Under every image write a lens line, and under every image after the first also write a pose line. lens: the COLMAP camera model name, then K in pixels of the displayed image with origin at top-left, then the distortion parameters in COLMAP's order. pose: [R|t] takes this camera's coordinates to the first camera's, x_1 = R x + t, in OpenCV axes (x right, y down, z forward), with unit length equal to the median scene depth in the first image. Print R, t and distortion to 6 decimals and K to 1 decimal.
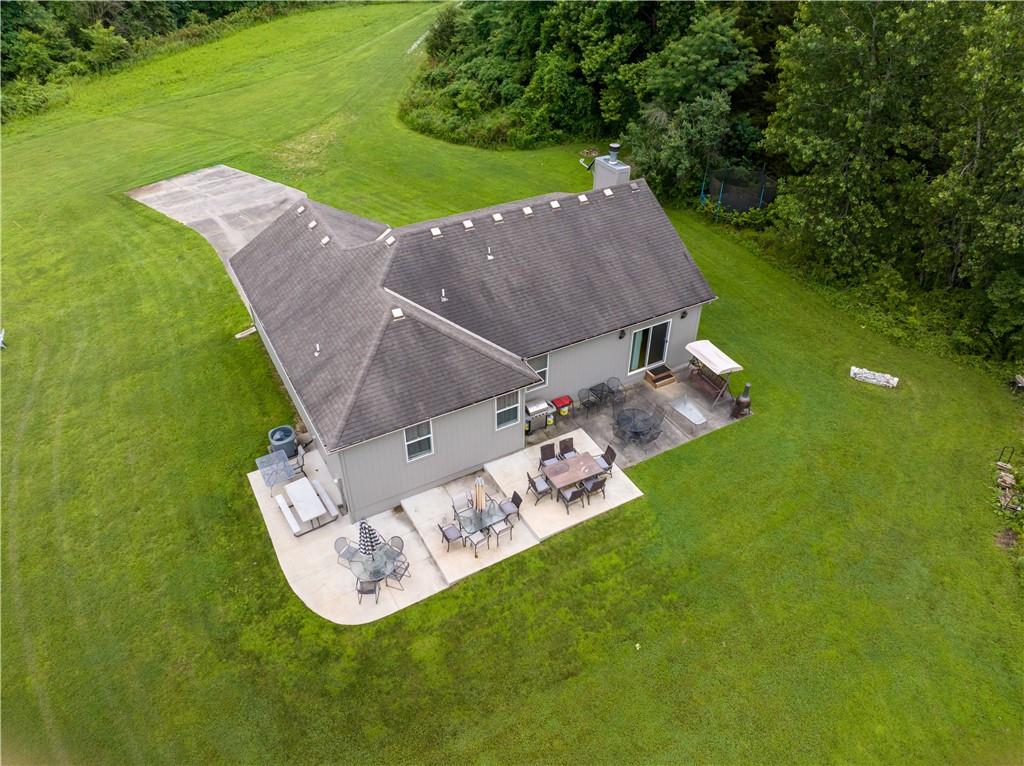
lens RADIAL K [[716.5, 0, 512.0], [0, 716.5, 383.0], [0, 0, 1]] dist [-0.026739, -0.001898]
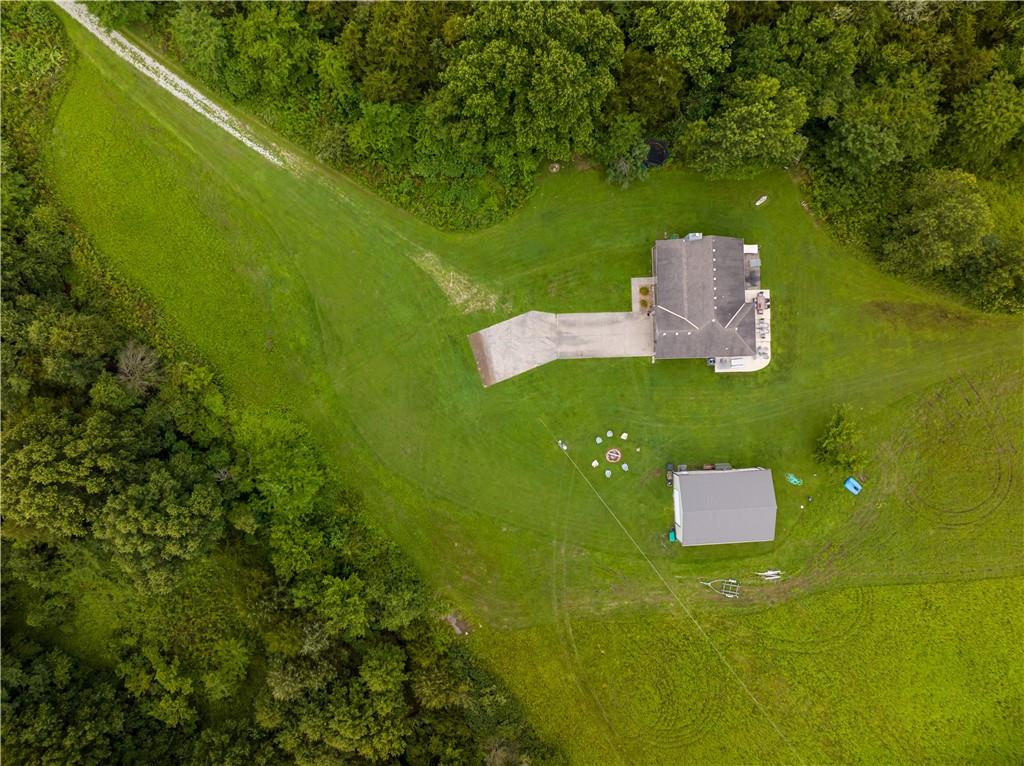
lens RADIAL K [[716.5, 0, 512.0], [0, 716.5, 383.0], [0, 0, 1]] dist [-0.026739, -0.001898]
pose [[0.462149, -0.886784, -0.005635, -0.960928], [0.521388, 0.266571, 0.810613, -3.822004], [-0.717337, -0.377562, 0.585555, -0.562536]]
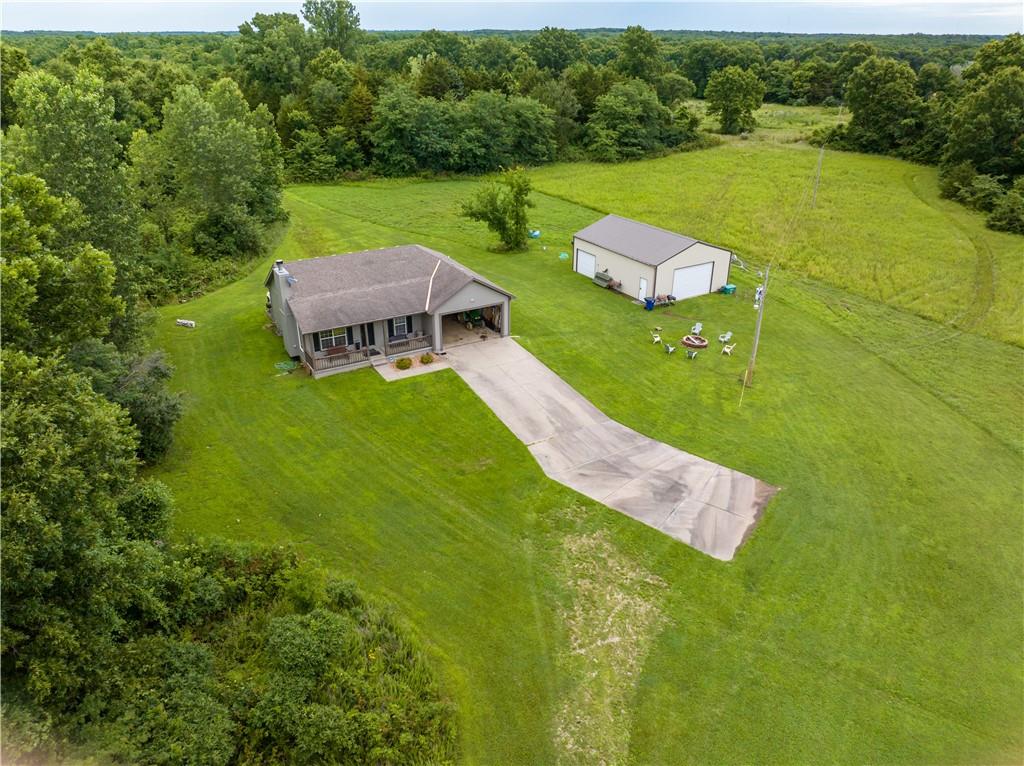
lens RADIAL K [[716.5, 0, 512.0], [0, 716.5, 383.0], [0, 0, 1]] dist [-0.026739, -0.001898]
pose [[-0.999972, -0.001561, -0.007343, -0.463704], [-0.007256, 0.452152, 0.891911, -2.071926], [0.001928, 0.891940, -0.452151, 2.484434]]
